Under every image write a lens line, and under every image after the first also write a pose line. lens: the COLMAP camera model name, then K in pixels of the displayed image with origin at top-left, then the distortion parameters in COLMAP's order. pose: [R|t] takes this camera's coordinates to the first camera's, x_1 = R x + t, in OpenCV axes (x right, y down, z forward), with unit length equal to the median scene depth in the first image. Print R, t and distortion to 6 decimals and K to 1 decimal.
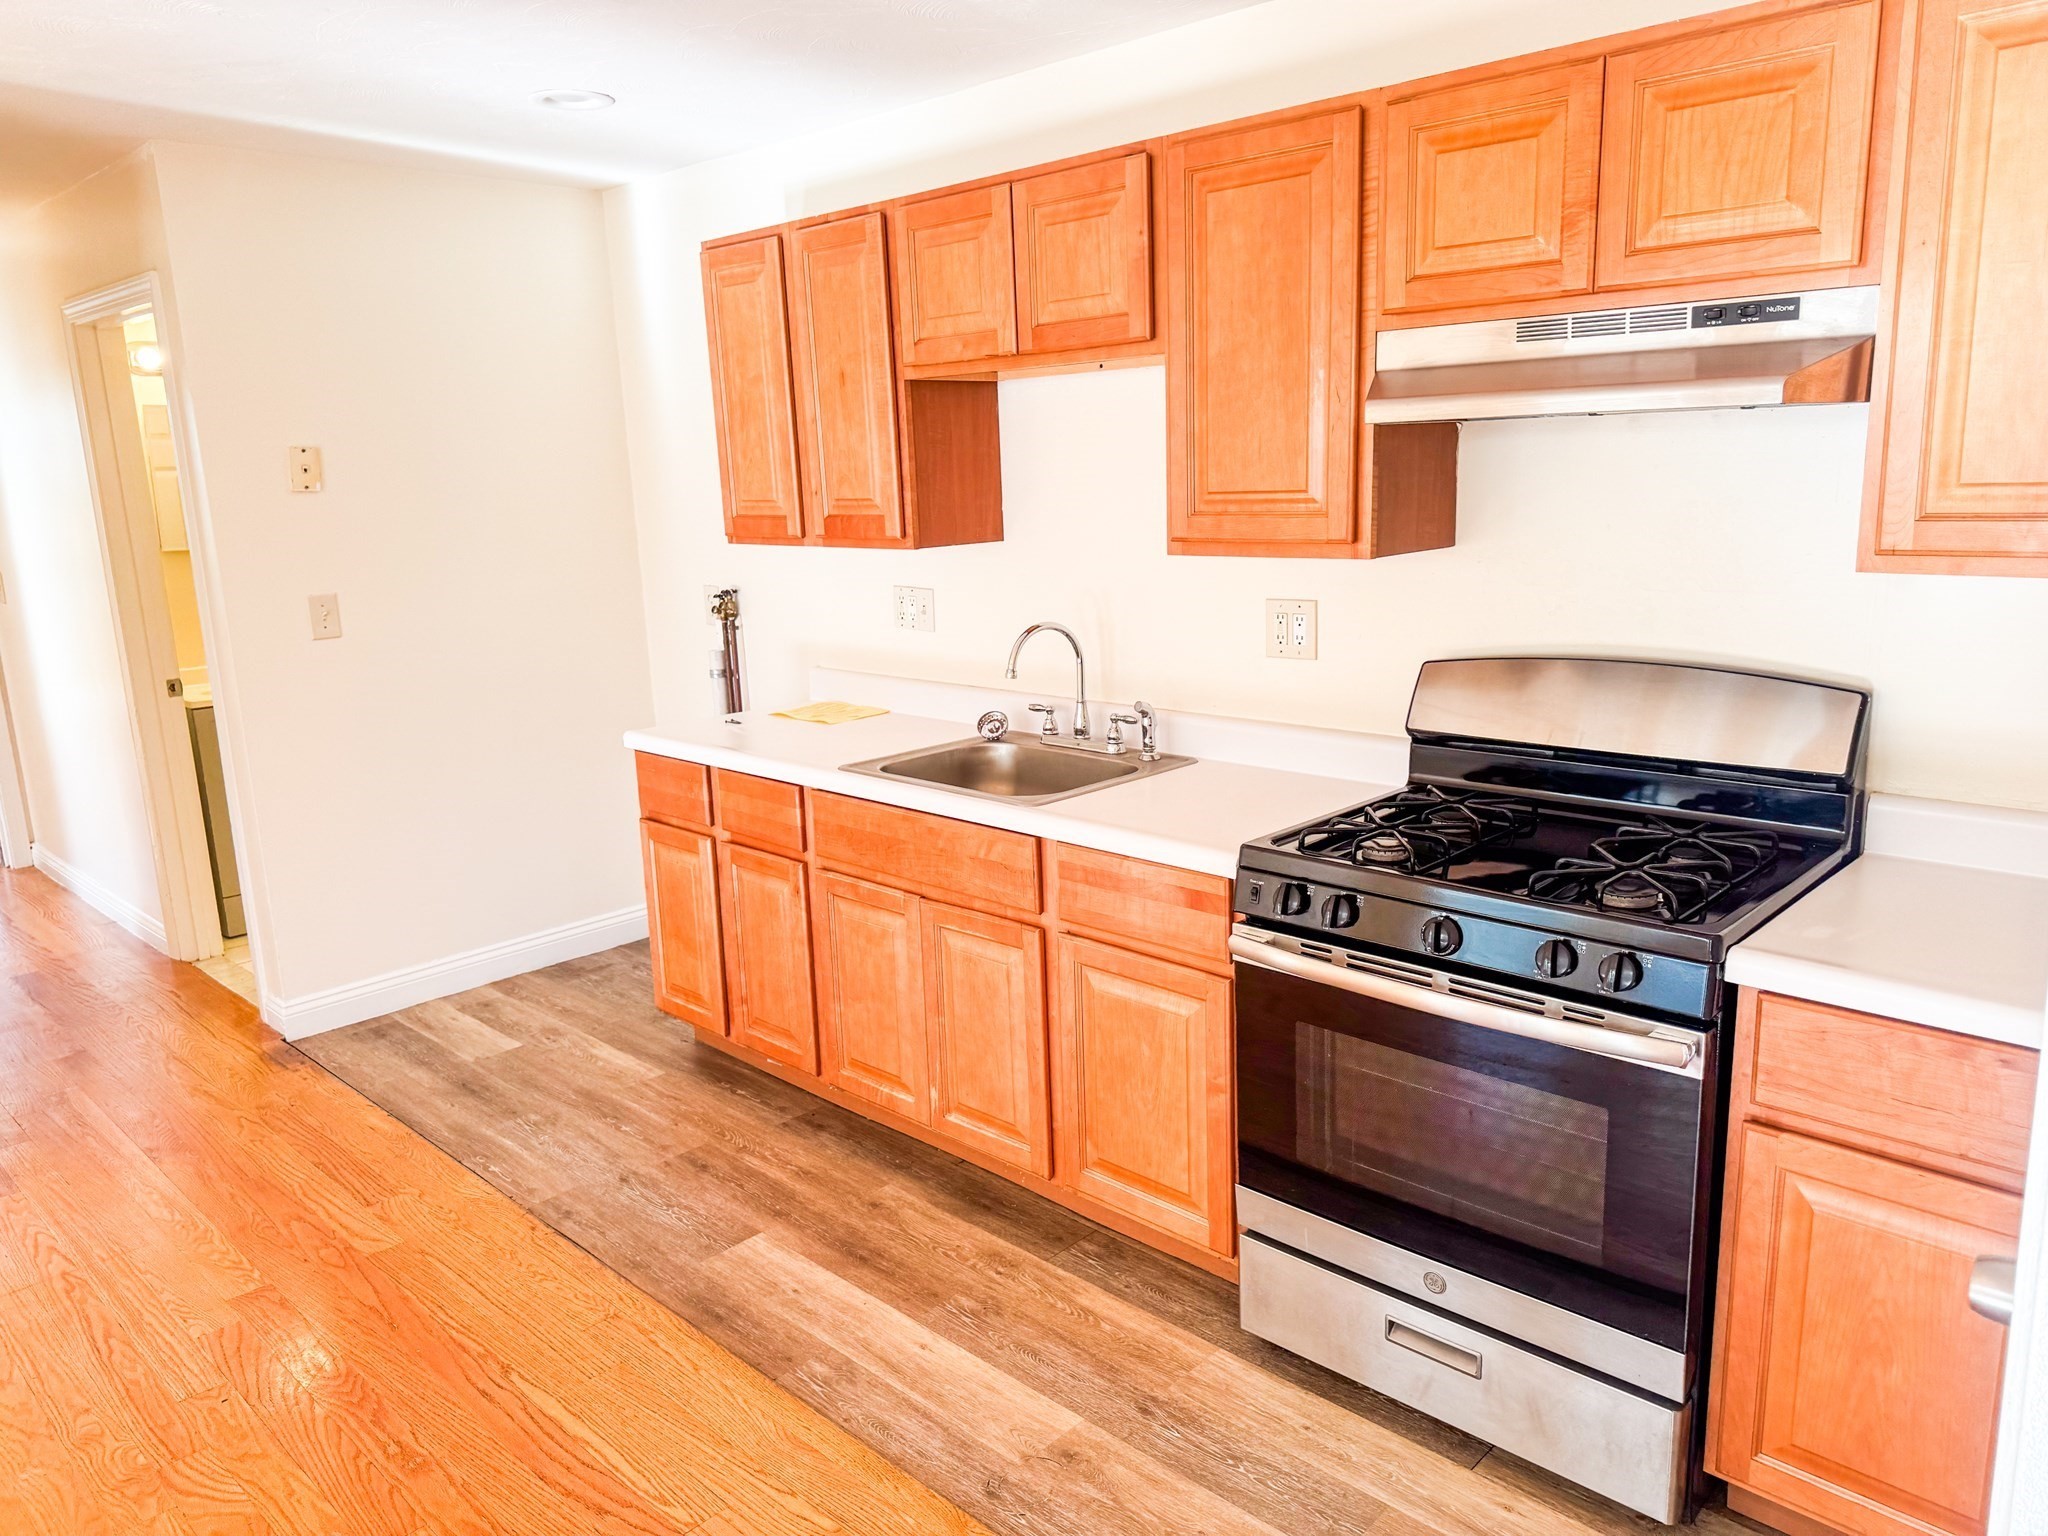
lens RADIAL K [[1447.5, 0, 1024.2], [0, 1447.5, 763.9], [0, 0, 1]] dist [0.037084, -0.032560]
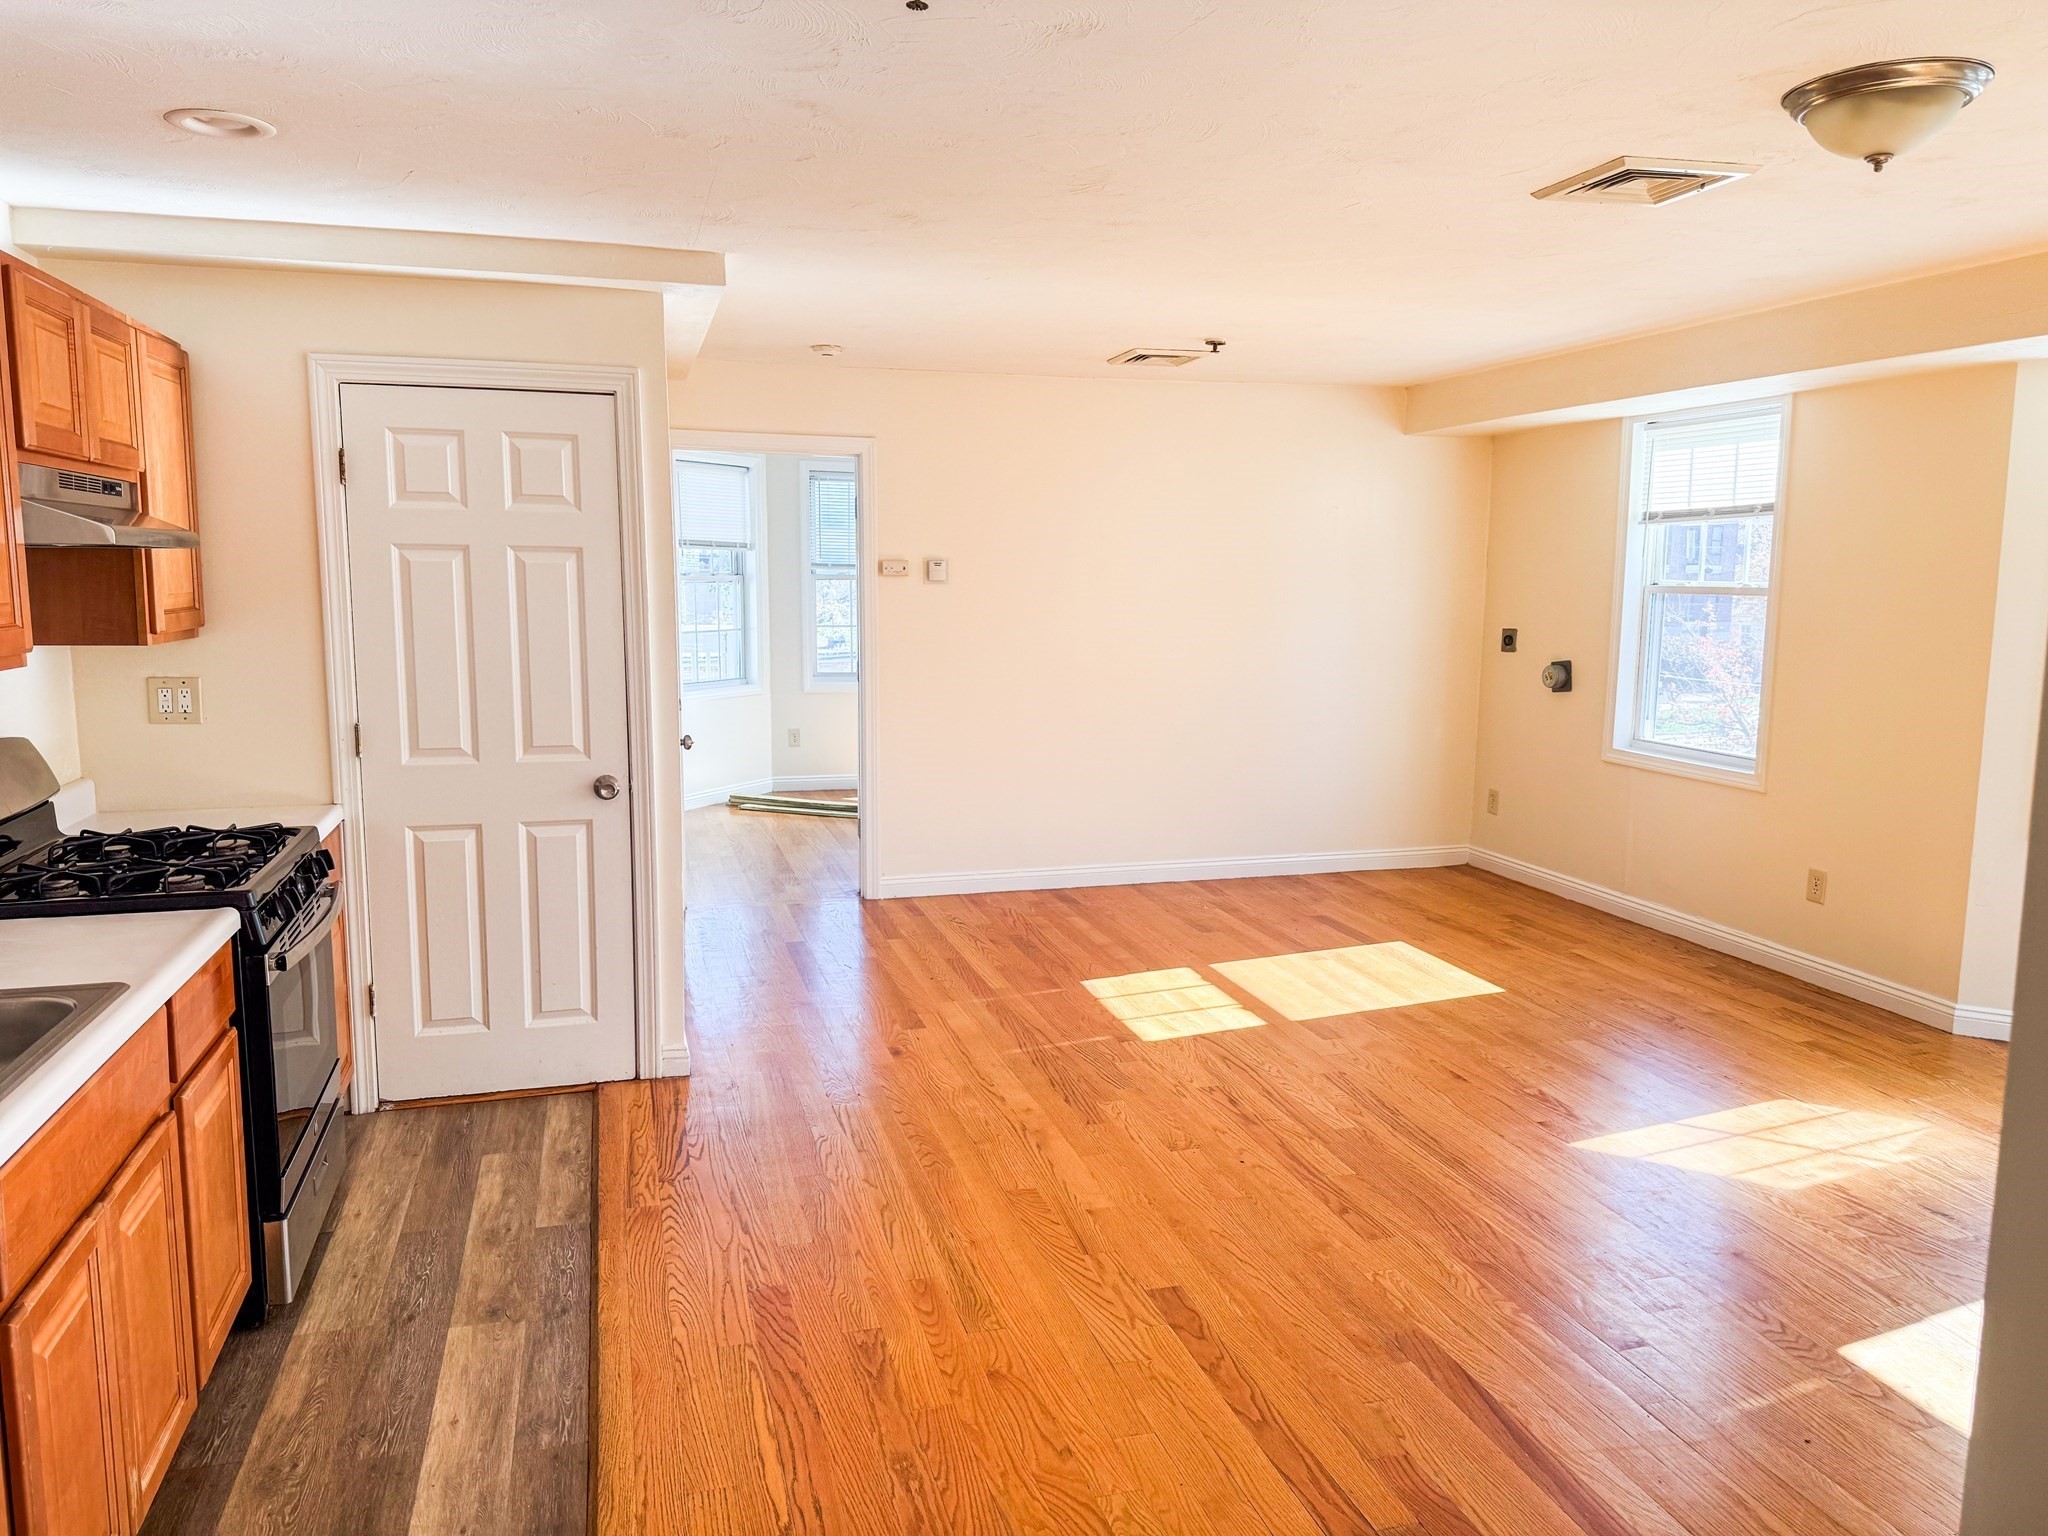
lens RADIAL K [[1447.5, 0, 1040.7], [0, 1447.5, 758.9], [0, 0, 1]] dist [0.037084, -0.032560]
pose [[-0.874379, -0.032338, 0.484164, -0.990838], [0.128909, 0.946443, 0.296019, -0.315700], [-0.467807, 0.321246, -0.823382, 1.636699]]
